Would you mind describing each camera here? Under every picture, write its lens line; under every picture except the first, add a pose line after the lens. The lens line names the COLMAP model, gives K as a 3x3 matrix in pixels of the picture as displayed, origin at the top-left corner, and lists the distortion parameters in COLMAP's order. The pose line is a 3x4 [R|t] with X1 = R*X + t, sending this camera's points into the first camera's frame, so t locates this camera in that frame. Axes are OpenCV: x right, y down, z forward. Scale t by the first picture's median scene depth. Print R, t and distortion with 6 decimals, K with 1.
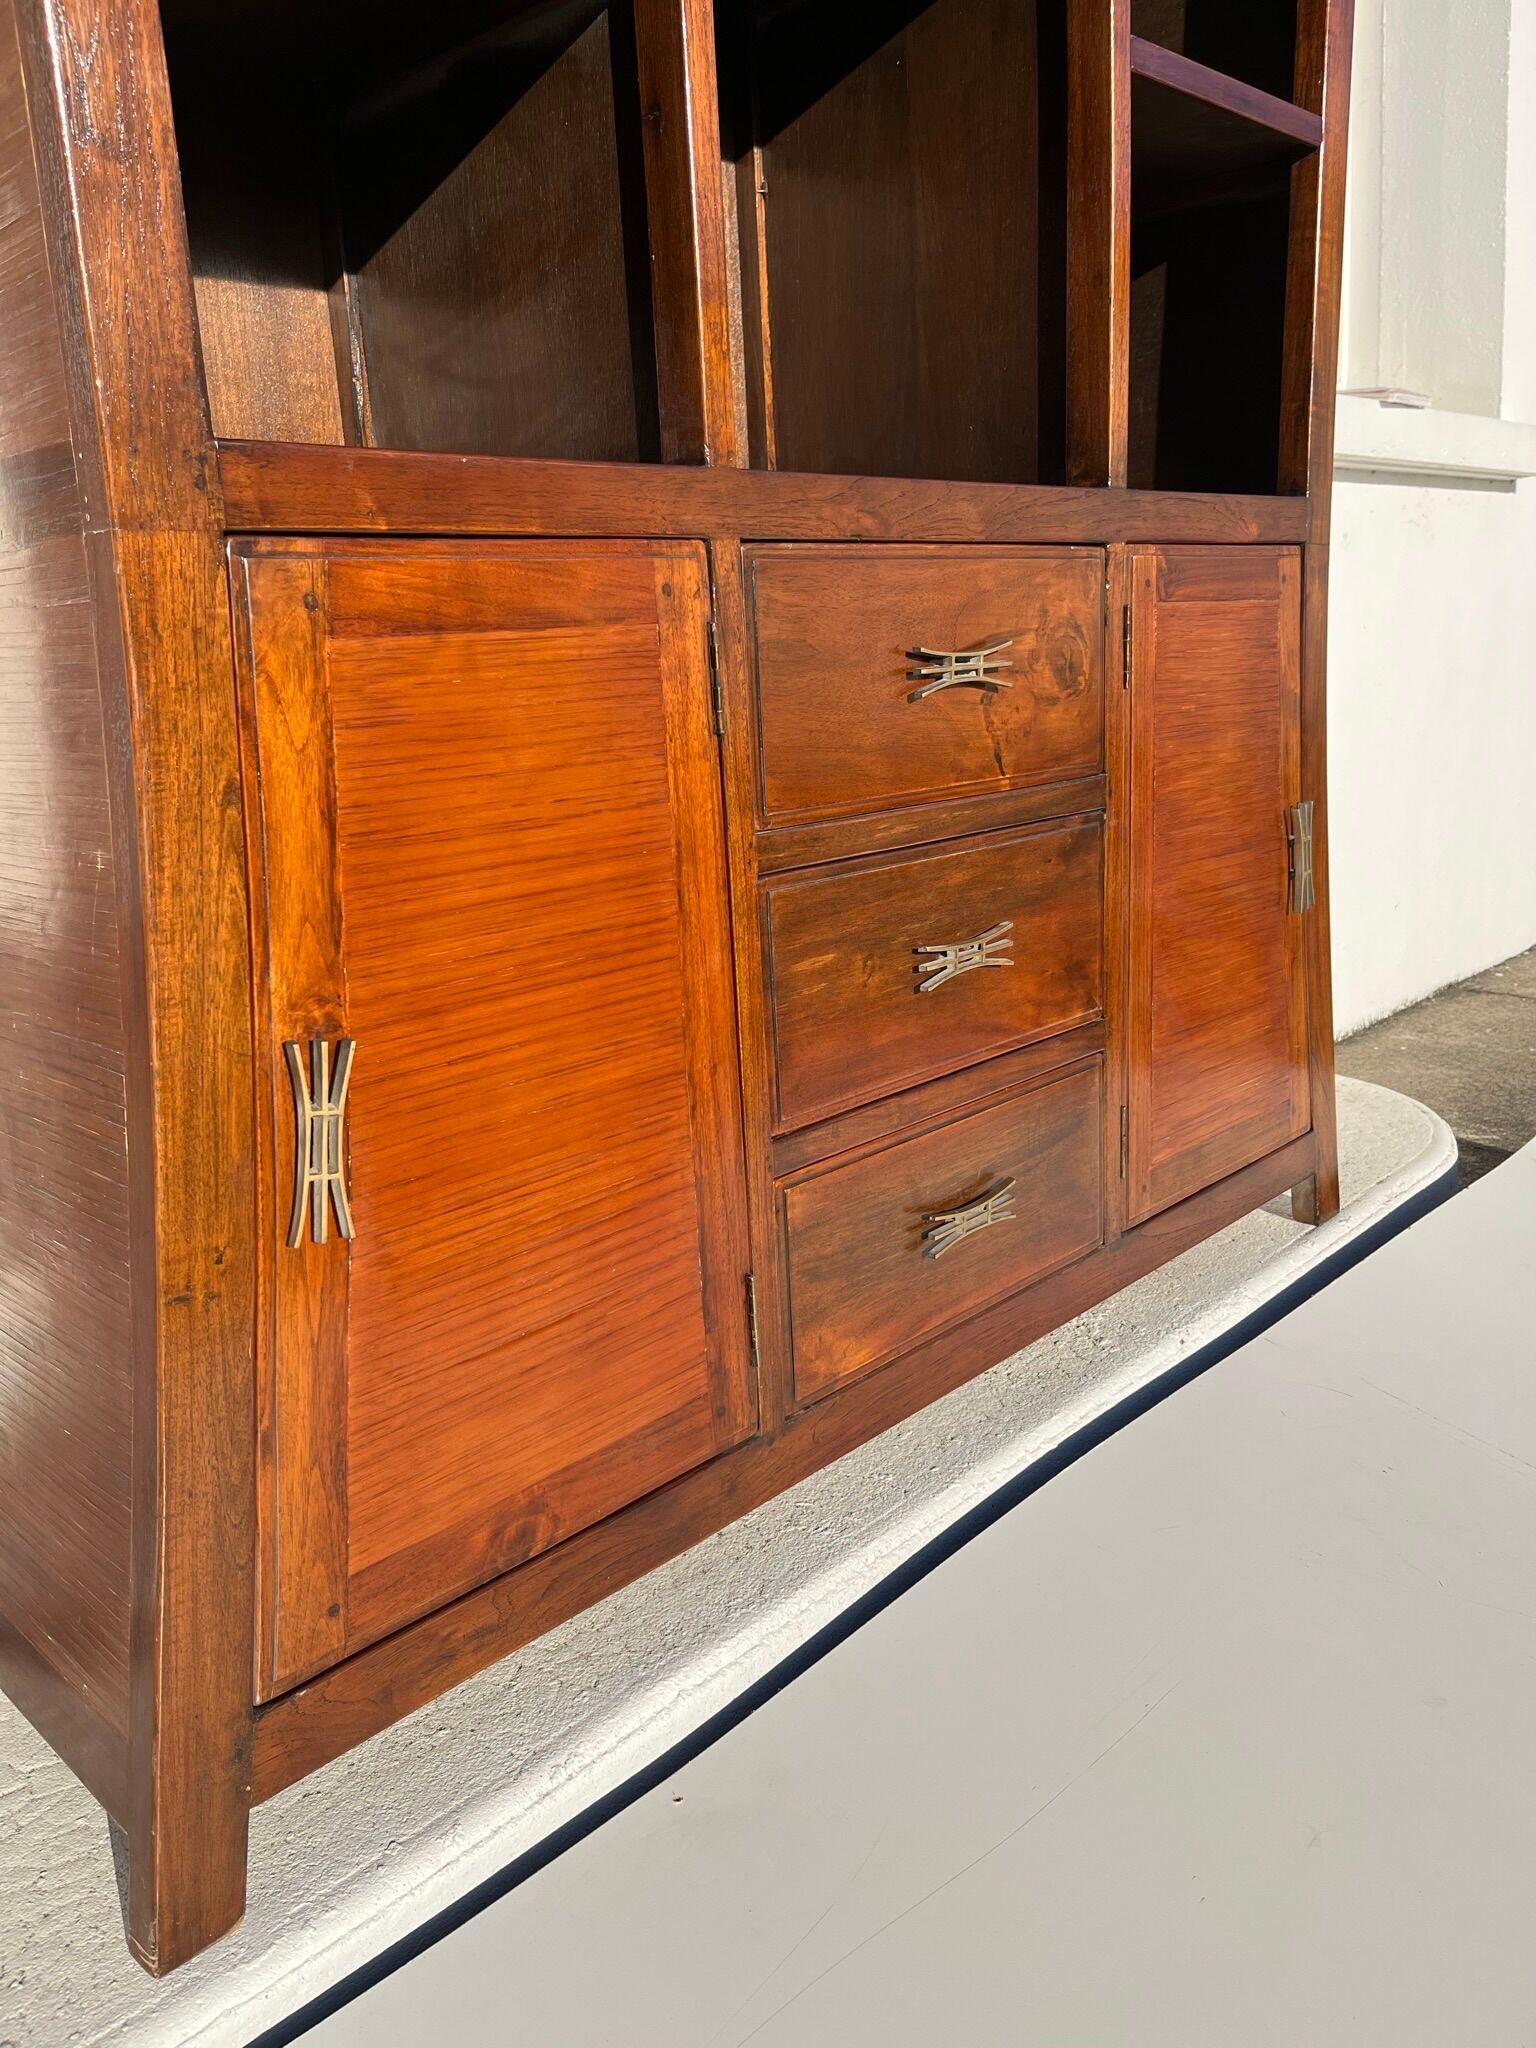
lens RADIAL K [[1564.0, 0, 760.4], [0, 1564.0, 1024.5], [0, 0, 1]] dist [0.047332, -0.064298]
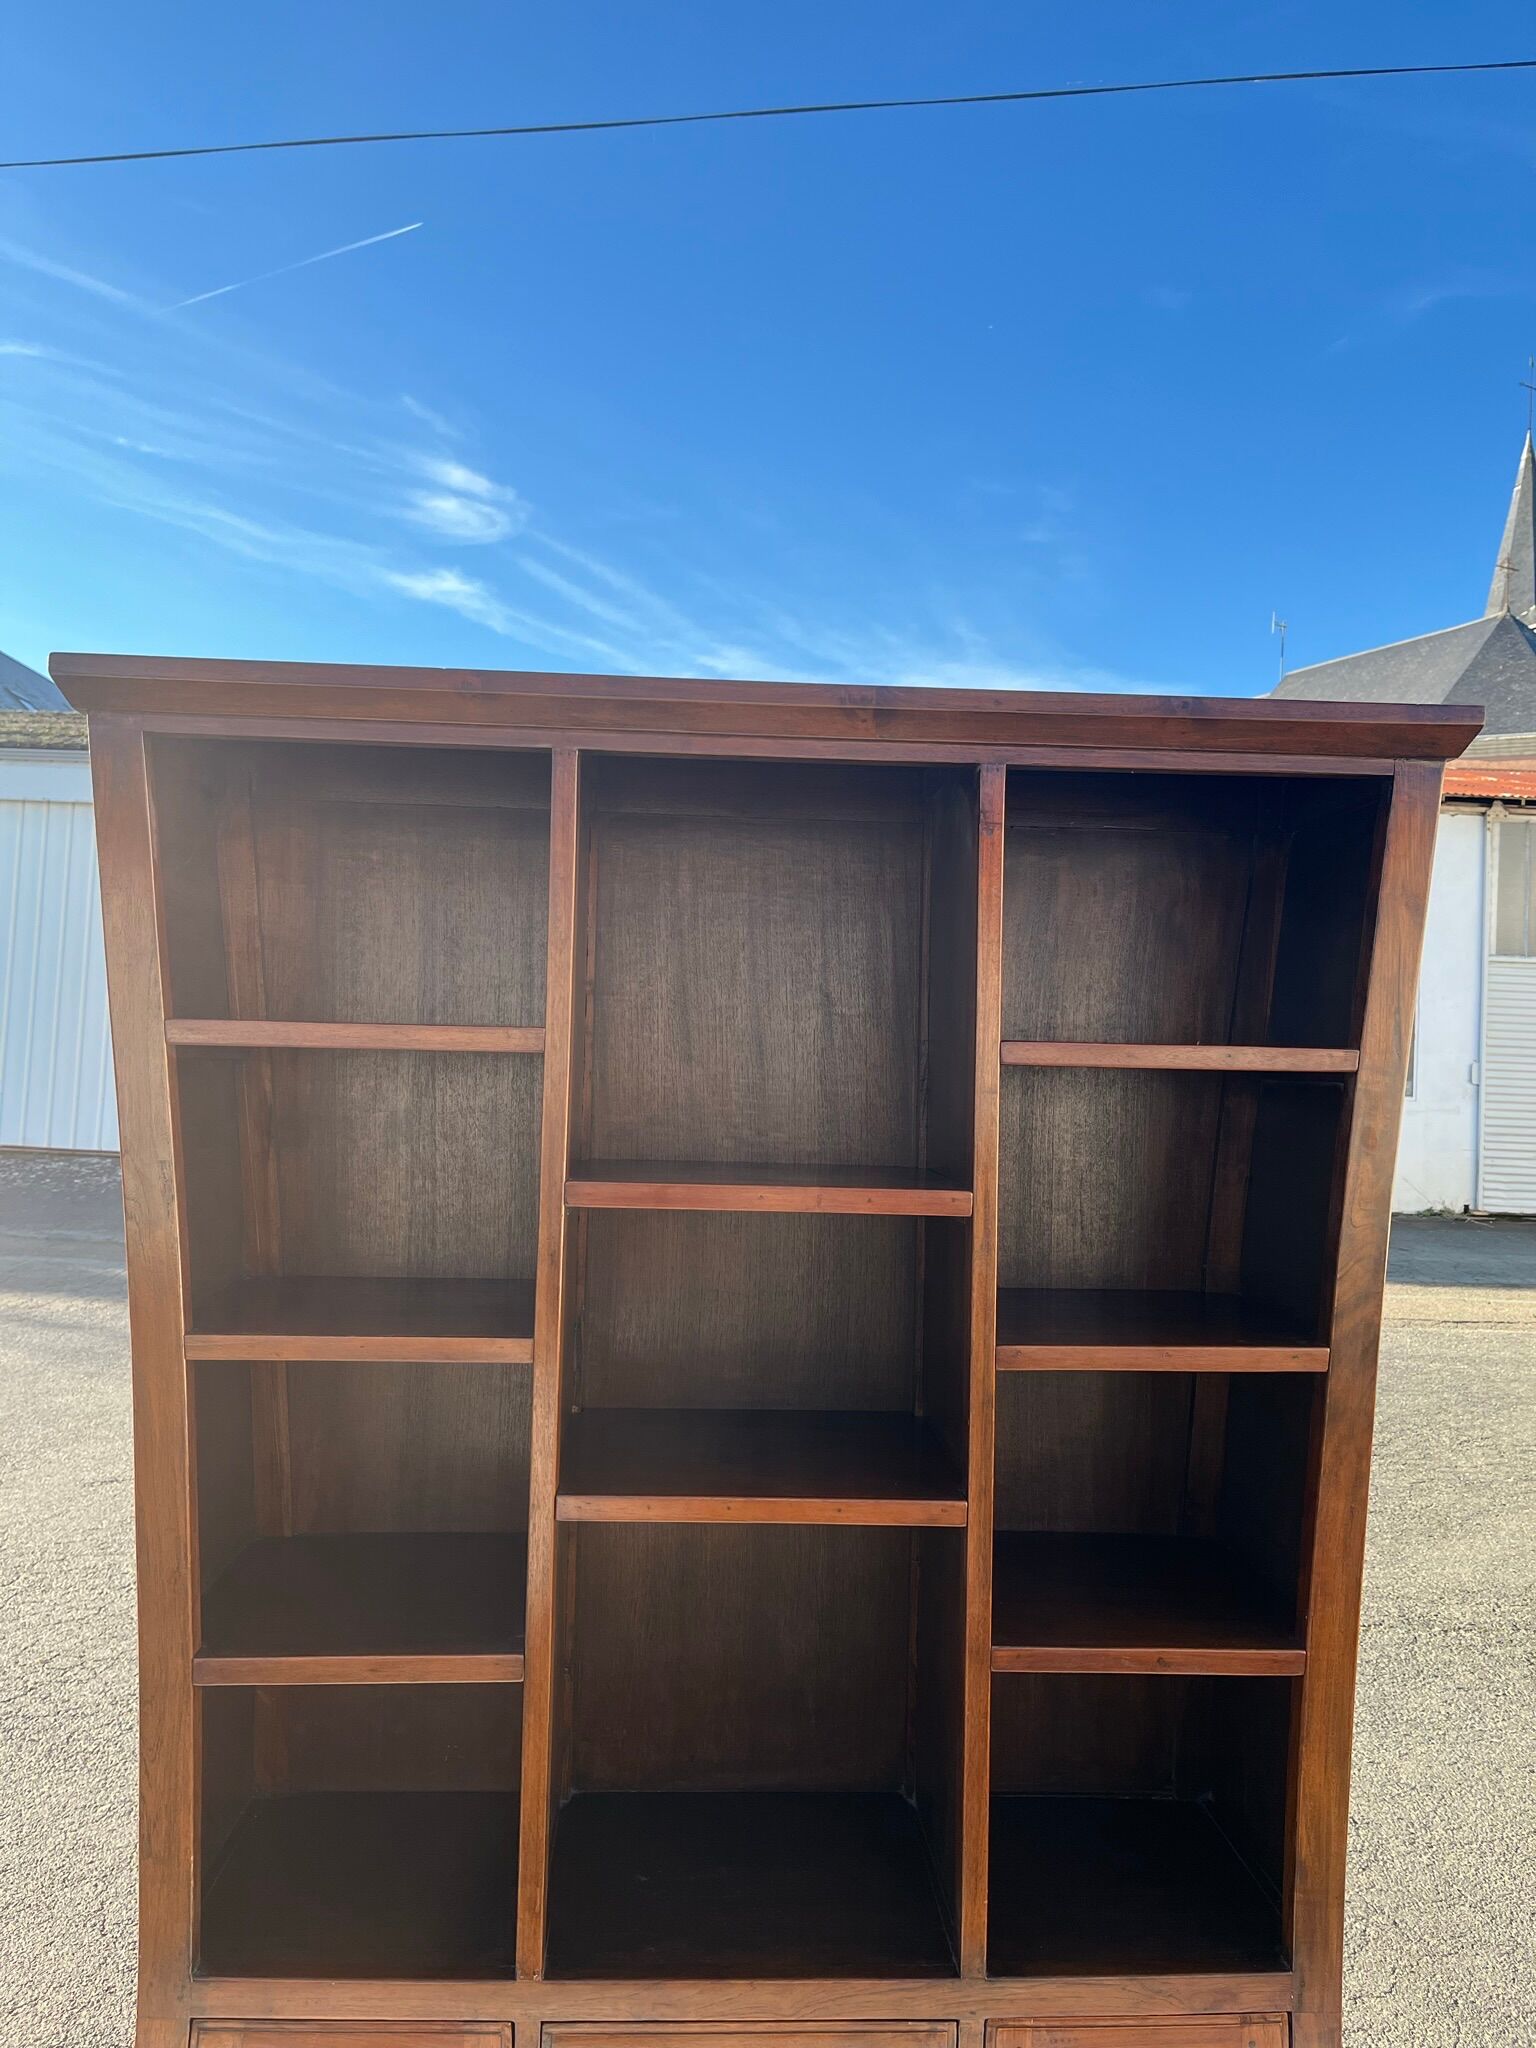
lens RADIAL K [[1562.0, 0, 764.7], [0, 1562.0, 1009.0], [0, 0, 1]] dist [0.060415, -0.100134]
pose [[0.735929, 0.039957, -0.675878, 1.173371], [-0.221104, 0.957710, -0.184130, -1.034152], [0.639938, 0.284946, 0.713642, -0.278095]]
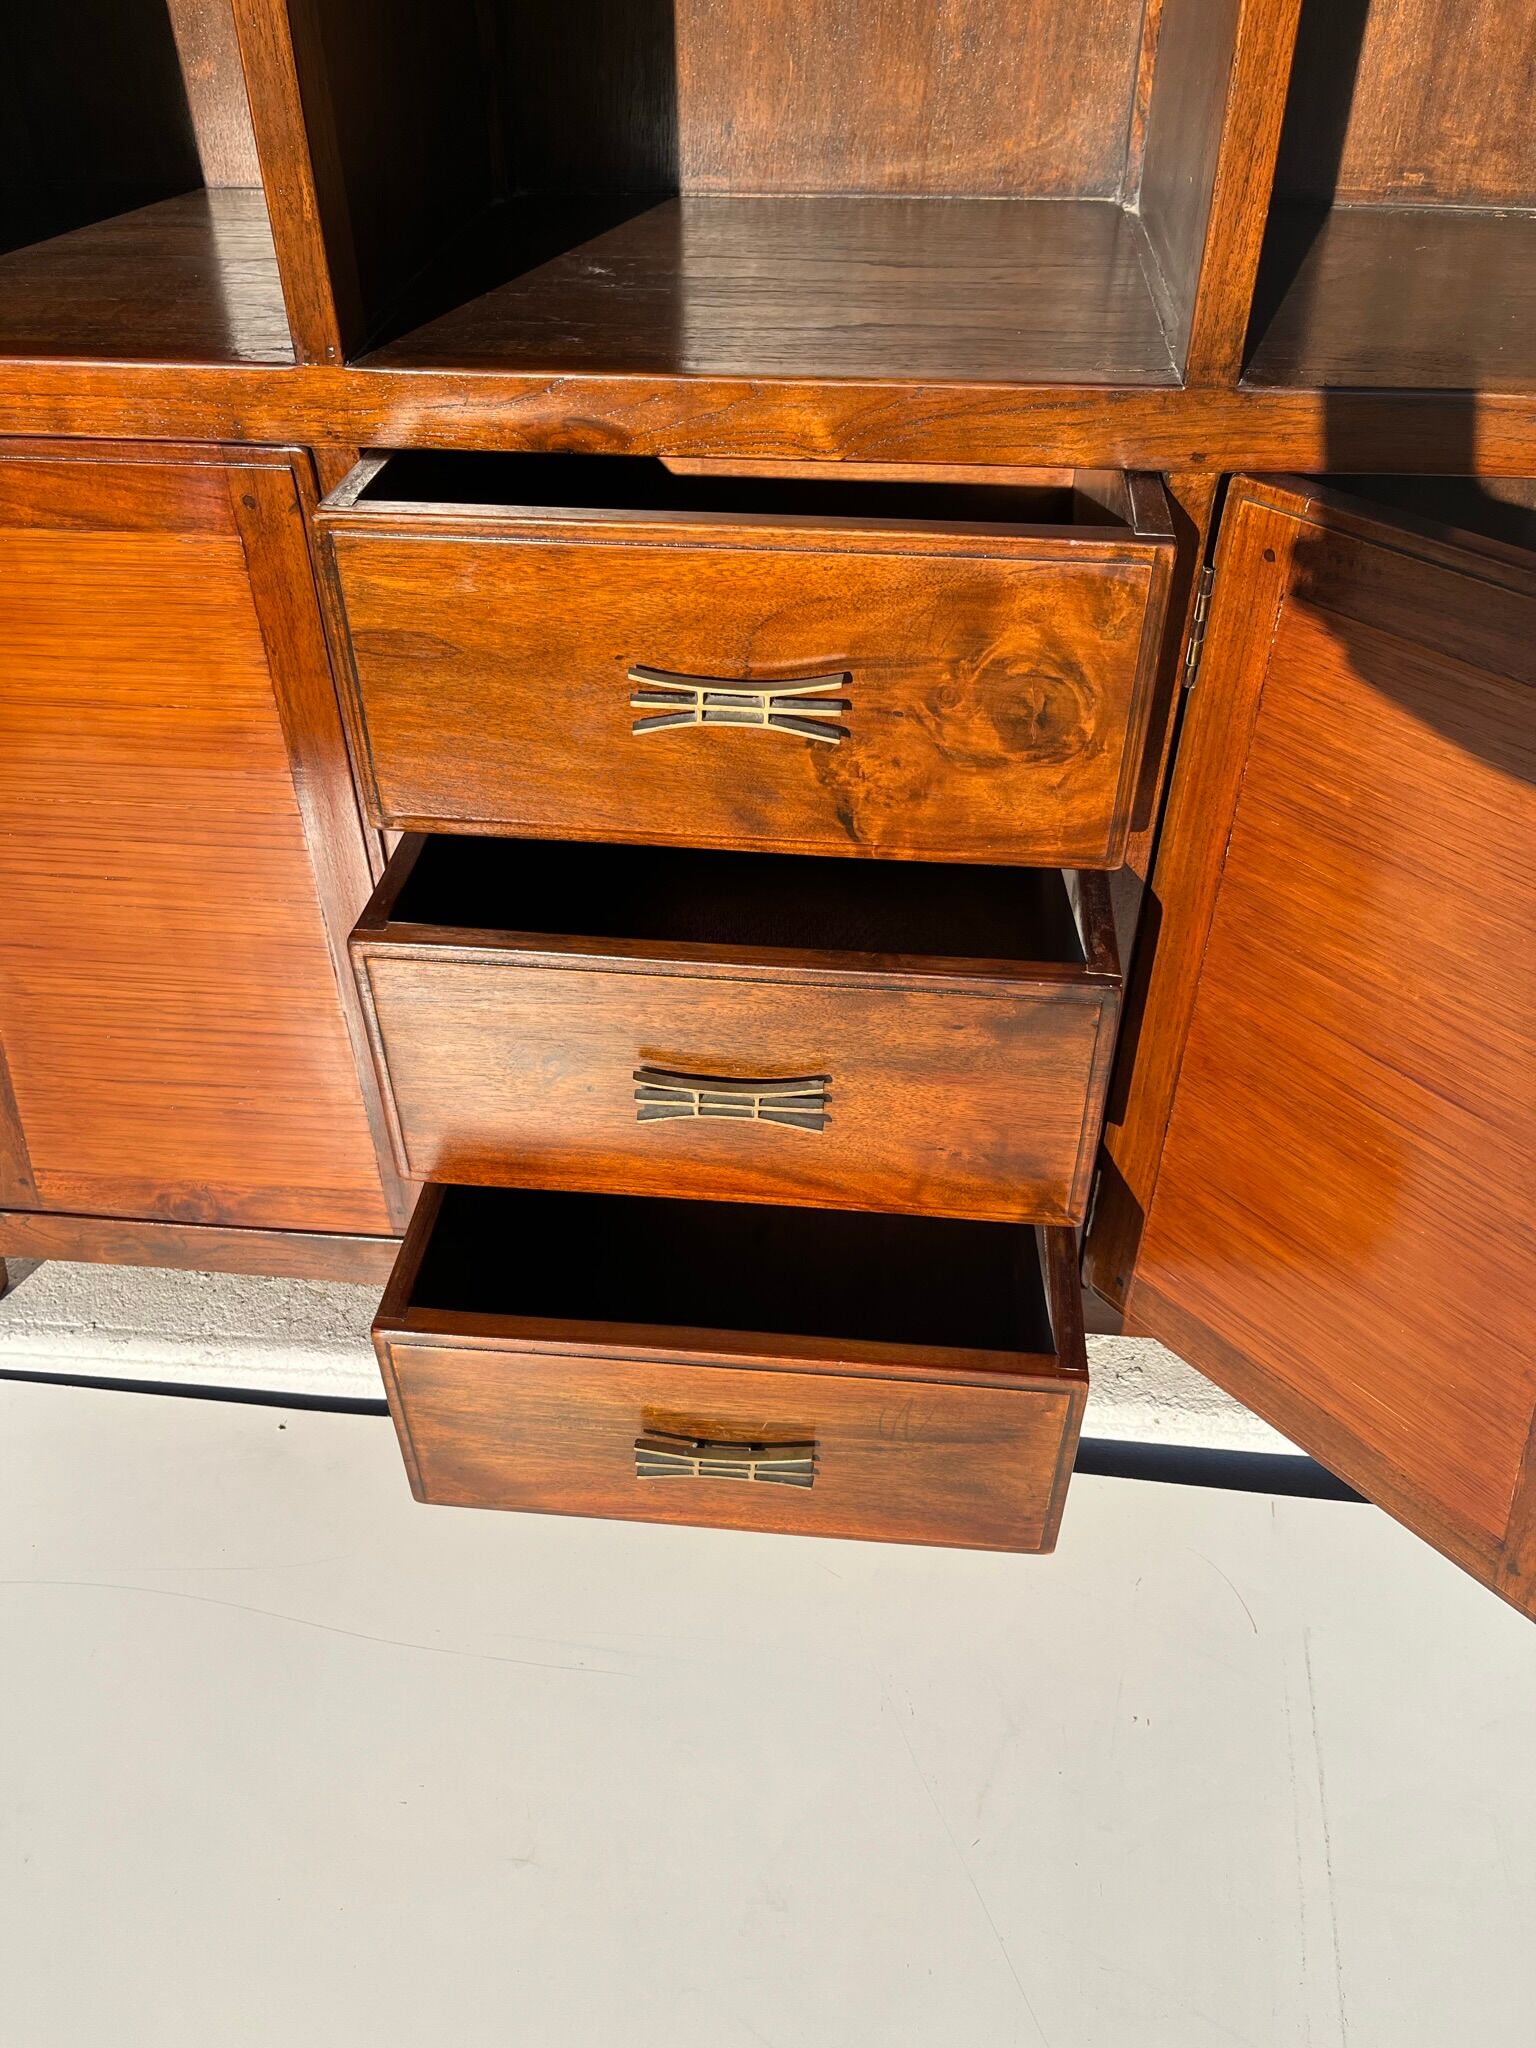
lens RADIAL K [[1551.7, 0, 752.9], [0, 1551.7, 1012.2], [0, 0, 1]] dist [0.014103, 0.001316]
pose [[0.624193, 0.518591, -0.584334, 0.755601], [-0.209552, 0.831653, 0.514238, -0.525025], [0.752643, -0.198536, 0.627784, 0.566967]]
